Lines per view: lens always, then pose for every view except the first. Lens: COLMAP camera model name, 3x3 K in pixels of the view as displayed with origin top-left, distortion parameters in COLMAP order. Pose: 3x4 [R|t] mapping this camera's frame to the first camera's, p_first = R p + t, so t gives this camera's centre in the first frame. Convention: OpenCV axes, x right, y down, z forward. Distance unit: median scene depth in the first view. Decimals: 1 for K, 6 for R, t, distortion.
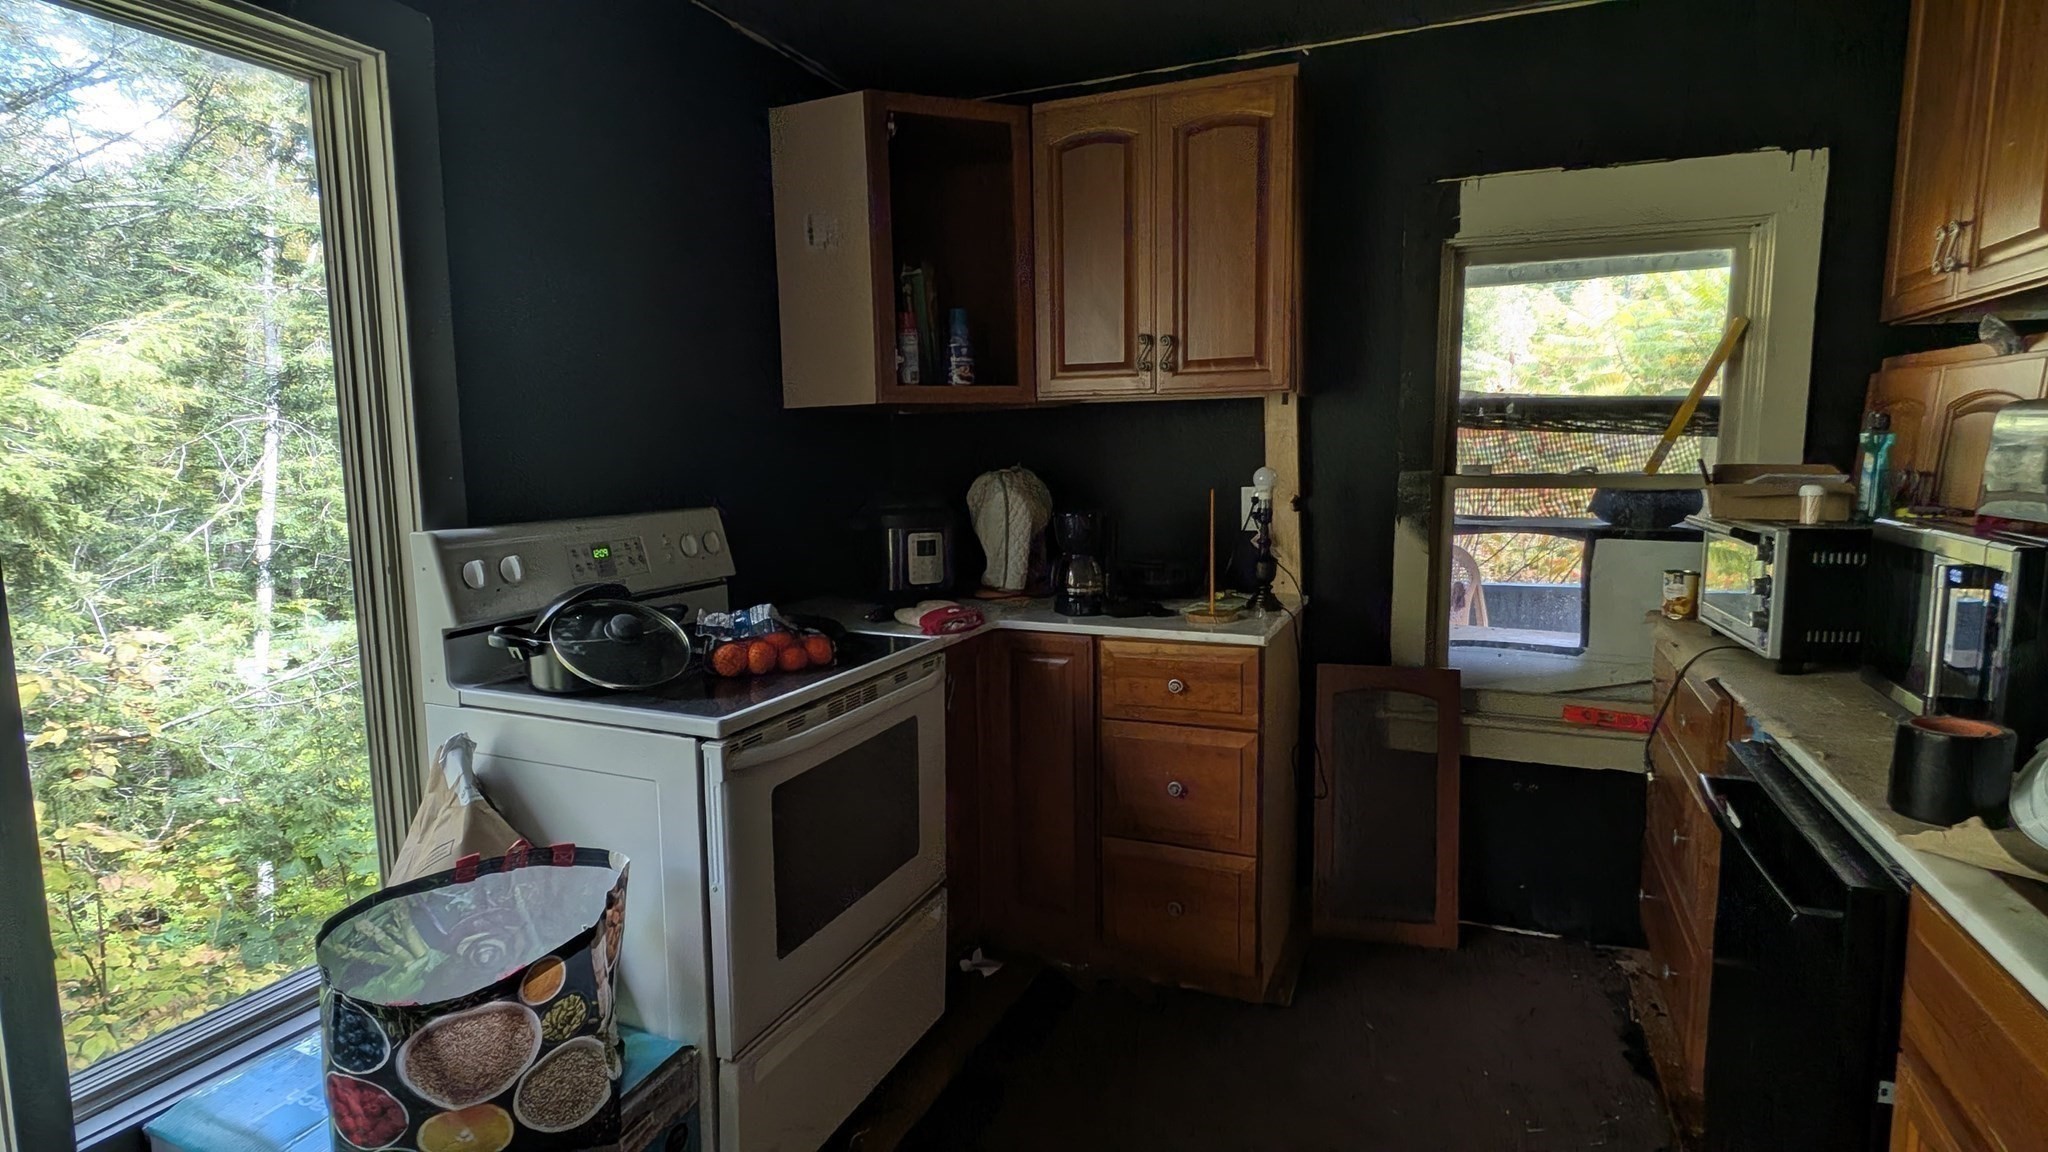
lens RADIAL K [[1012.1, 0, 1024.0], [0, 1012.1, 576.0], [0, 0, 1]] dist [0.002052, -0.000461]
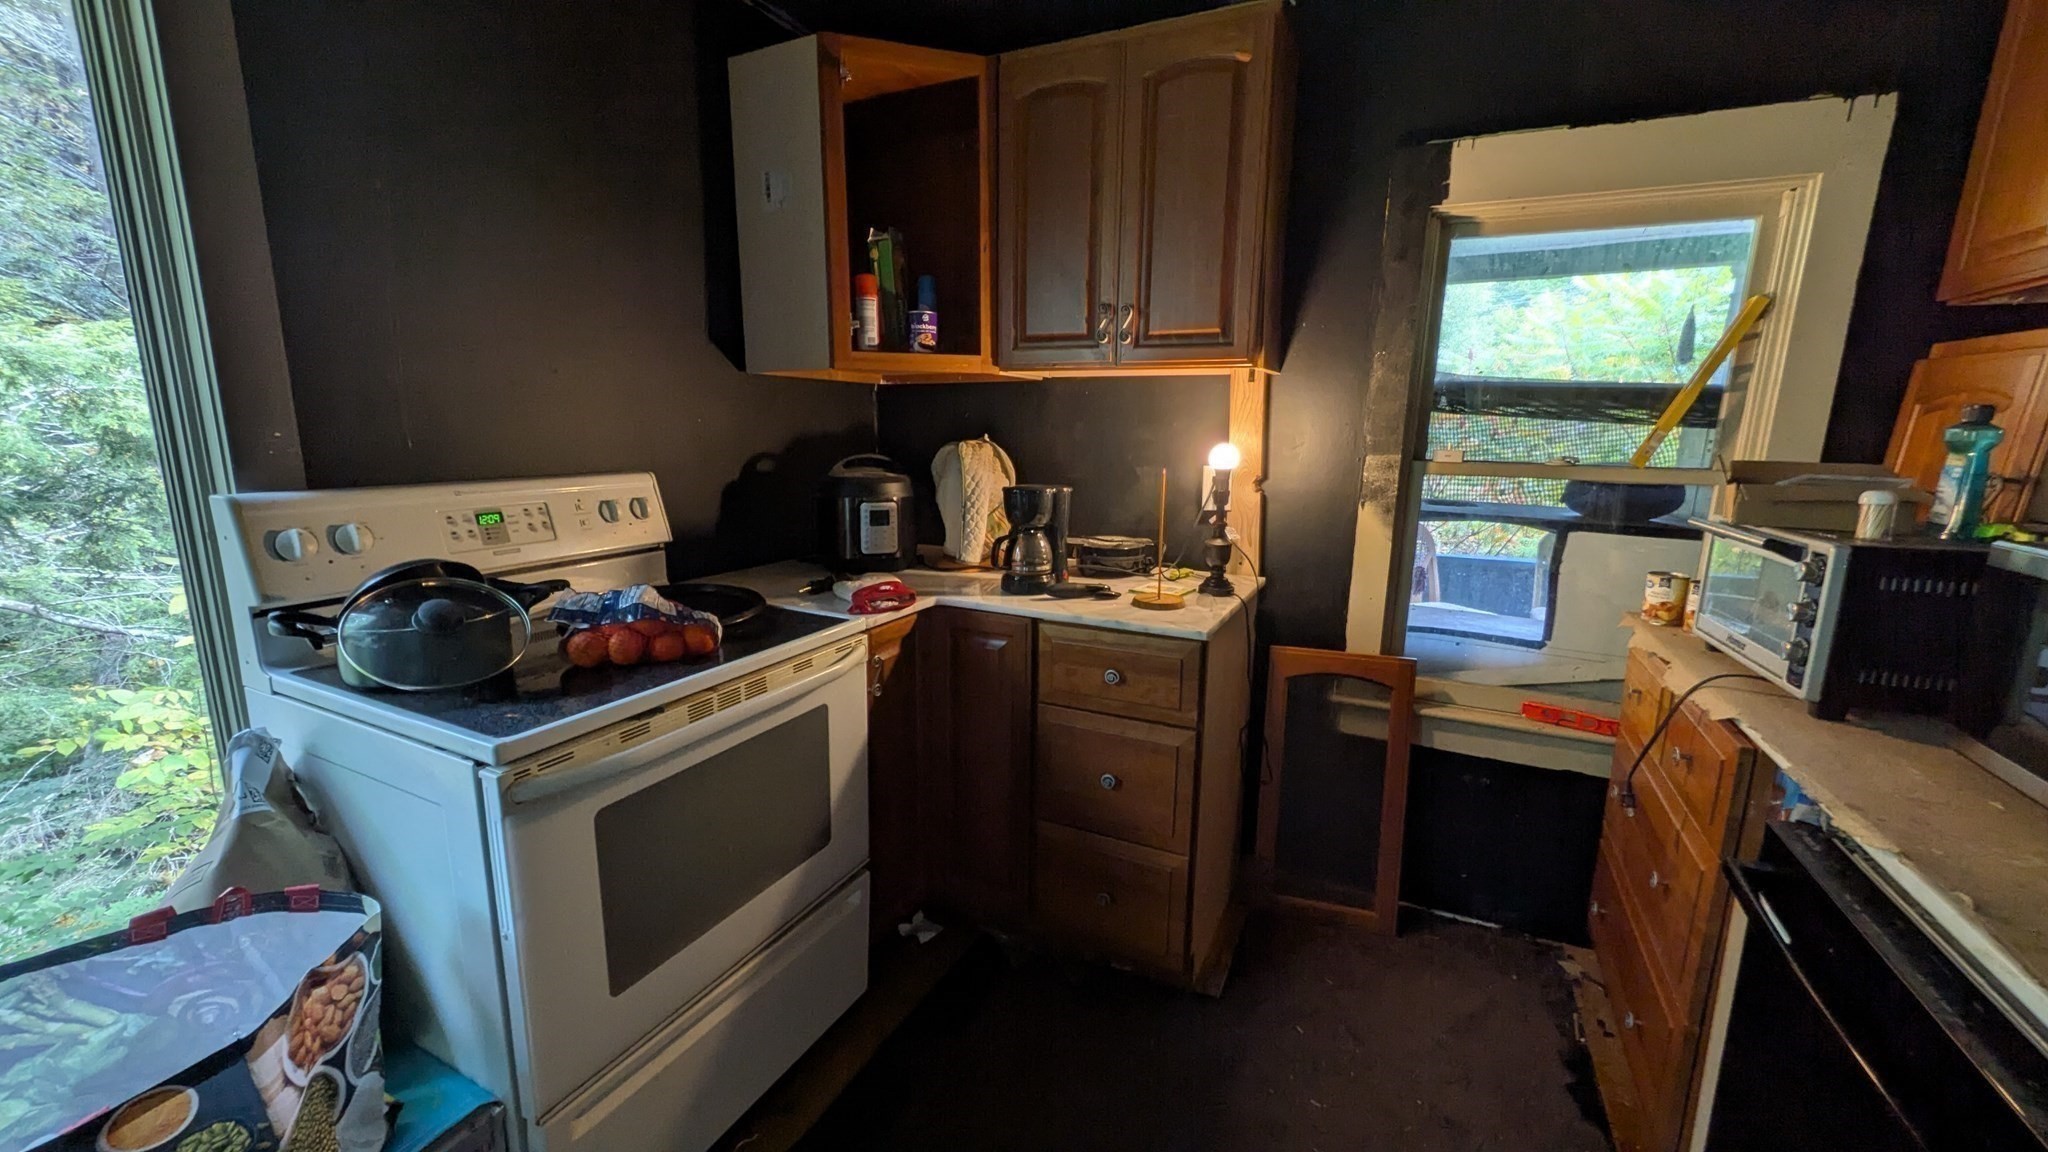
lens RADIAL K [[795.4, 0, 1024.0], [0, 795.4, 576.0], [0, 0, 1]] dist [0.001184, 0.000362]
pose [[0.998337, 0.037430, -0.043833, 0.091993], [-0.034445, 0.997161, 0.066965, -0.031368], [0.046215, -0.065344, 0.996792, 0.247135]]
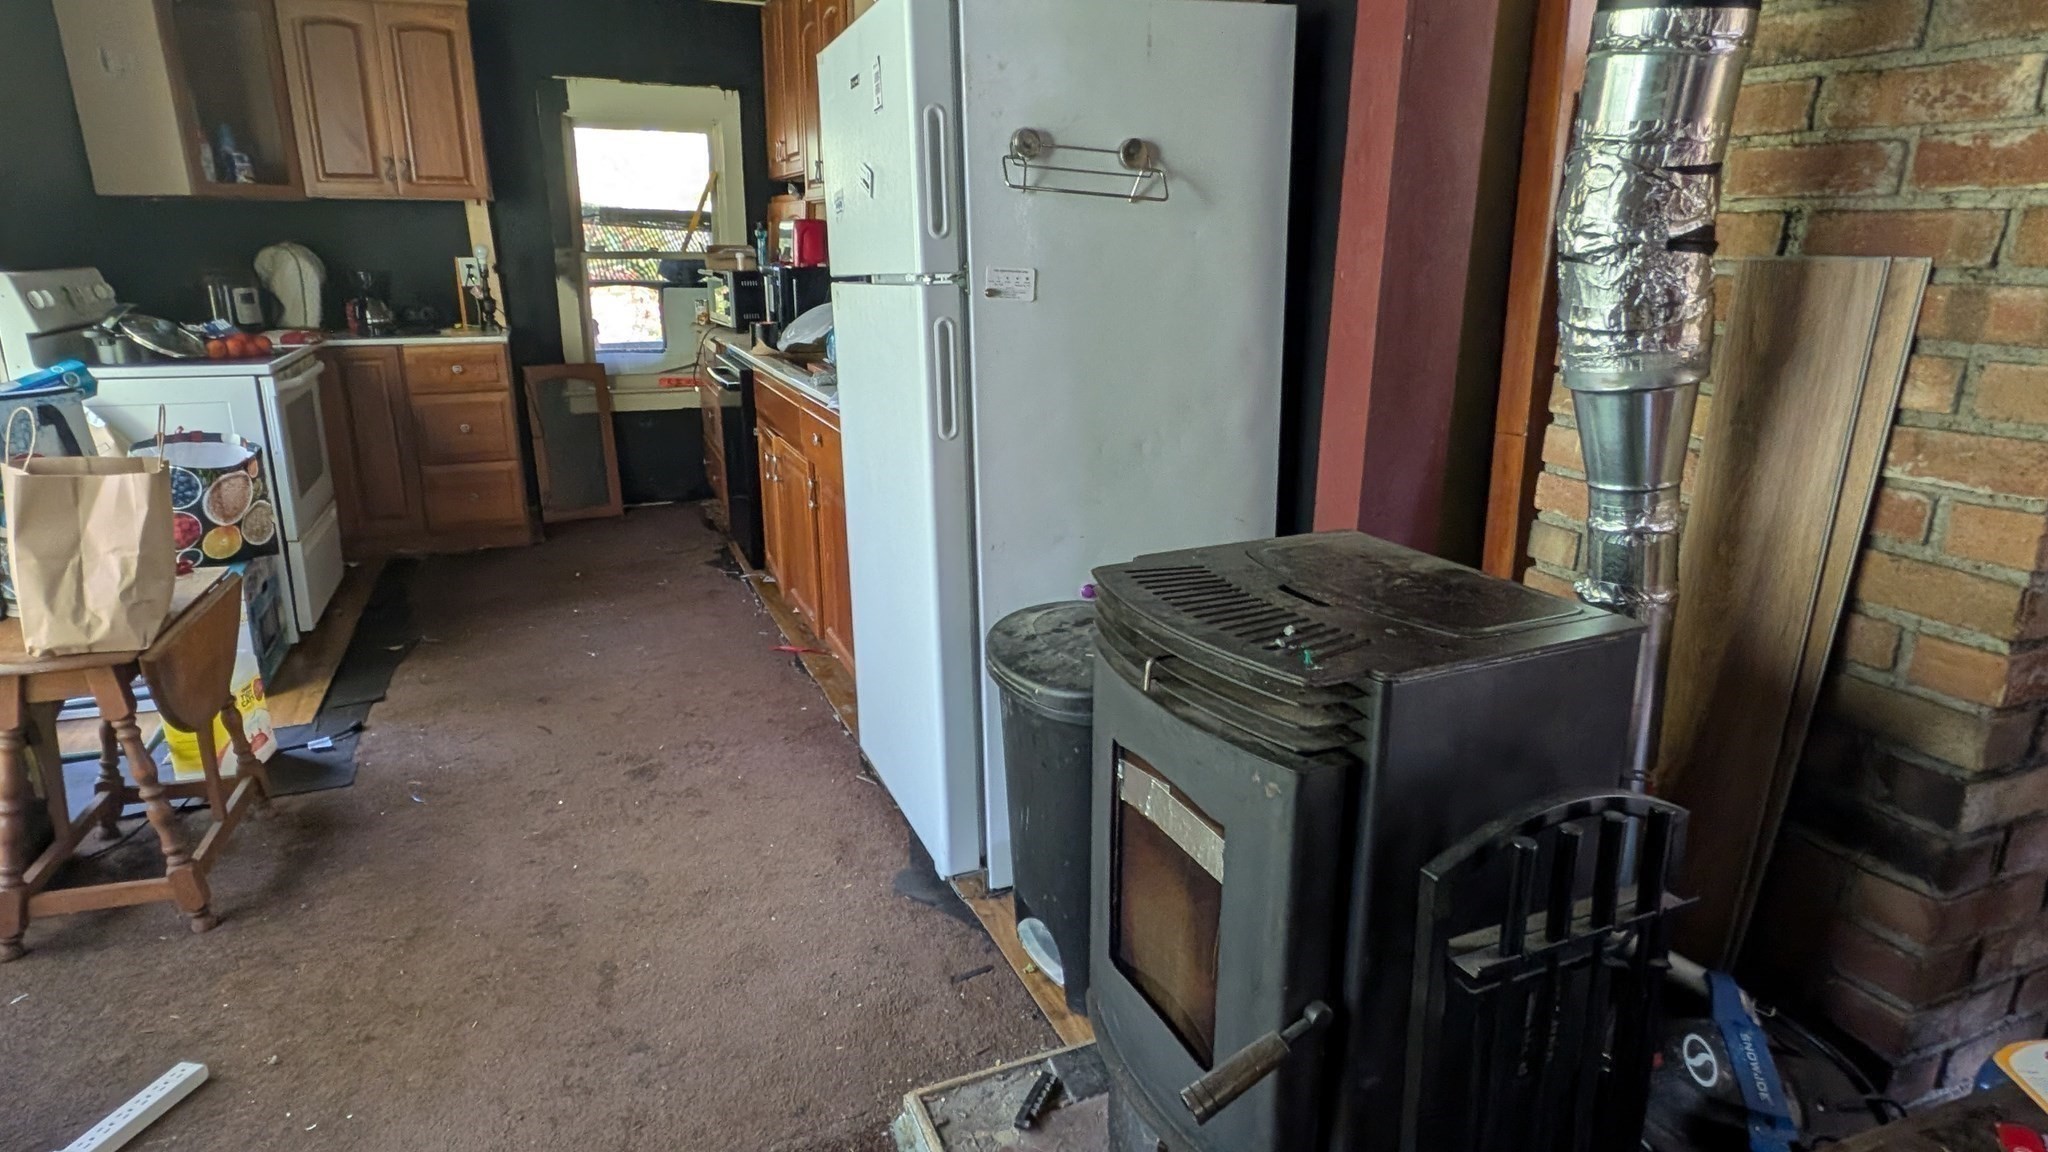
lens RADIAL K [[1189.2, 0, 1024.0], [0, 1189.2, 576.0], [0, 0, 1]] dist [0.003304, 0.000196]
pose [[0.705204, -0.177360, 0.686462, -0.620774], [0.077069, 0.981645, 0.174453, 0.169543], [-0.704803, -0.070120, 0.705929, -1.154955]]
